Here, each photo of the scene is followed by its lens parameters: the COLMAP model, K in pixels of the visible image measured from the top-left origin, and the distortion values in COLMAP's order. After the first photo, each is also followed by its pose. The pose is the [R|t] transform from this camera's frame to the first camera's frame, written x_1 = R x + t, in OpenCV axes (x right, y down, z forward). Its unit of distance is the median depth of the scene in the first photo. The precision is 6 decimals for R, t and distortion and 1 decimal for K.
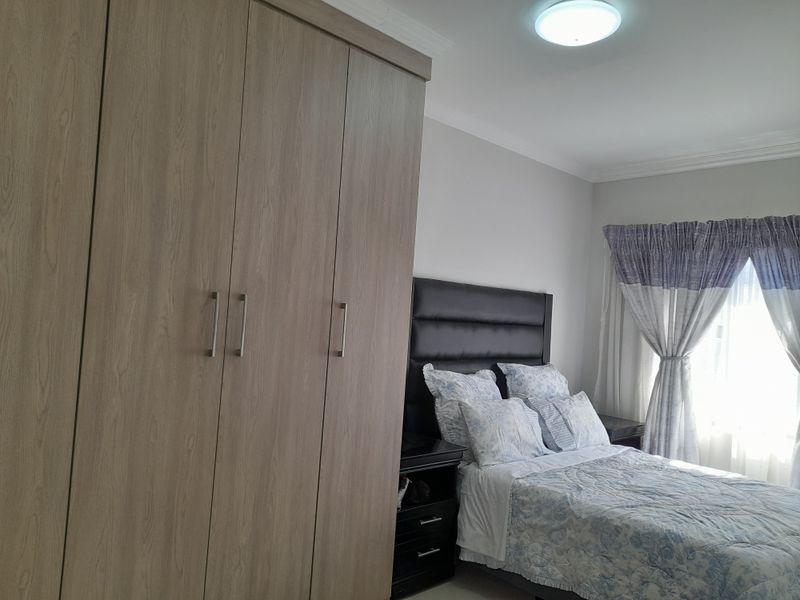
lens RADIAL K [[579.1, 0, 399.7], [0, 579.1, 297.8], [0, 0, 1]] dist [0.036524, -0.016224]
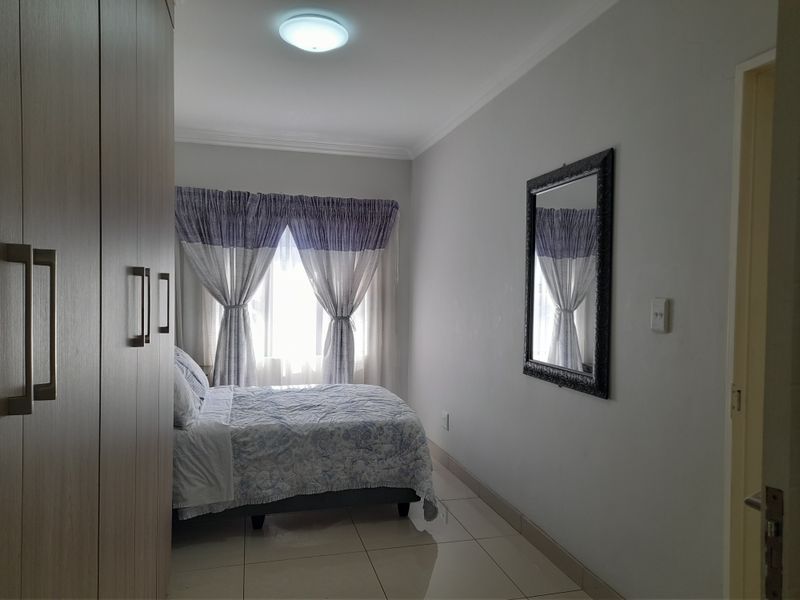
lens RADIAL K [[579.1, 0, 397.9], [0, 579.1, 302.2], [0, 0, 1]] dist [0.036524, -0.016224]
pose [[0.460815, -0.081797, 0.883719, -0.462119], [-0.004673, 0.995506, 0.094581, -0.020367], [-0.887484, -0.047714, 0.458362, 0.173788]]
